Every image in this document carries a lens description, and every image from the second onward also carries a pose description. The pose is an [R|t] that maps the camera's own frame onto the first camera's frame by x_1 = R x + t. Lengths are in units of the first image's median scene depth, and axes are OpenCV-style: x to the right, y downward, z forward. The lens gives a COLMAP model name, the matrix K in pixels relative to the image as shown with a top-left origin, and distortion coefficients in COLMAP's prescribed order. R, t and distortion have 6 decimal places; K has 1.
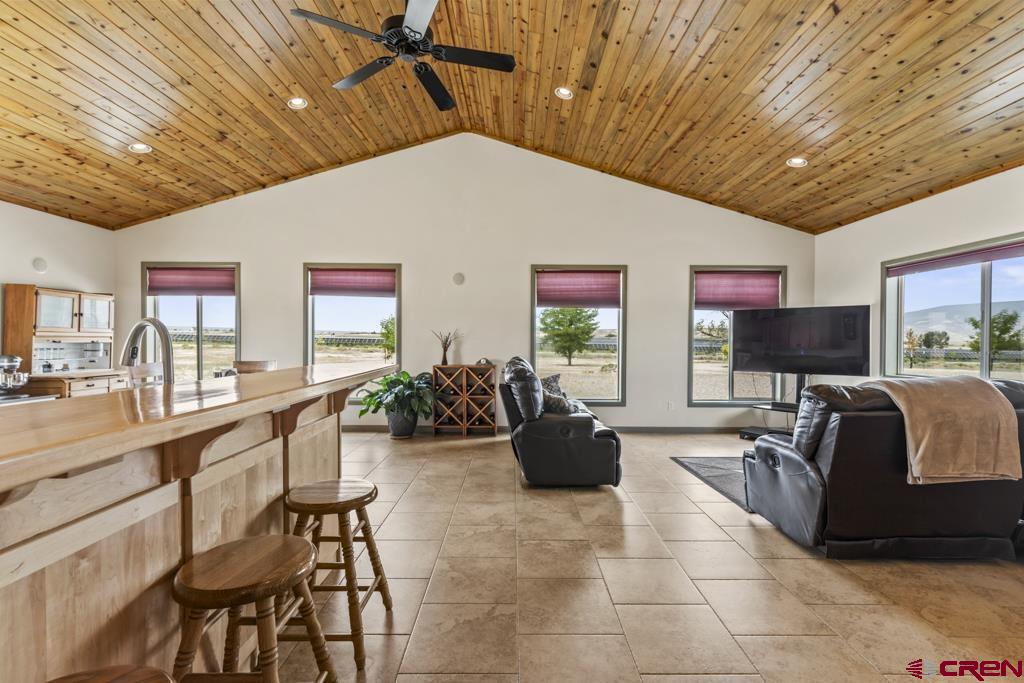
lens RADIAL K [[461.9, 0, 512.0], [0, 461.9, 342.1], [0, 0, 1]] dist [0.004589, 0.000122]
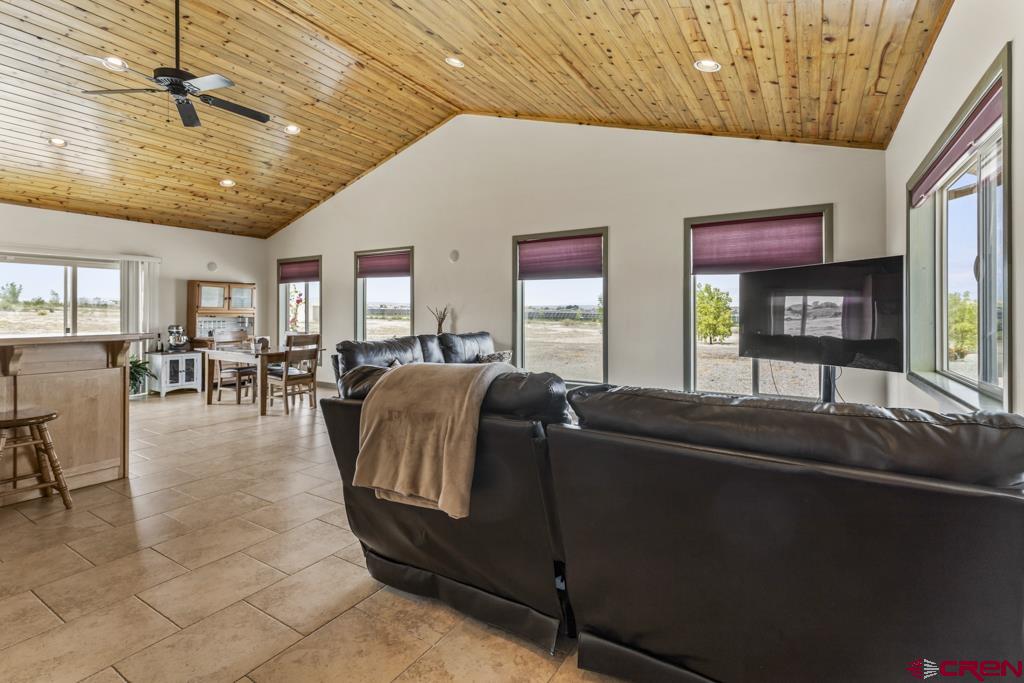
lens RADIAL K [[461.9, 0, 492.9], [0, 461.9, 314.7], [0, 0, 1]] dist [0.004589, 0.000122]
pose [[0.850880, -0.003179, -0.525350, 0.519078], [0.002898, 0.999995, -0.001357, -0.001851], [0.525352, -0.000367, 0.850885, 0.157827]]
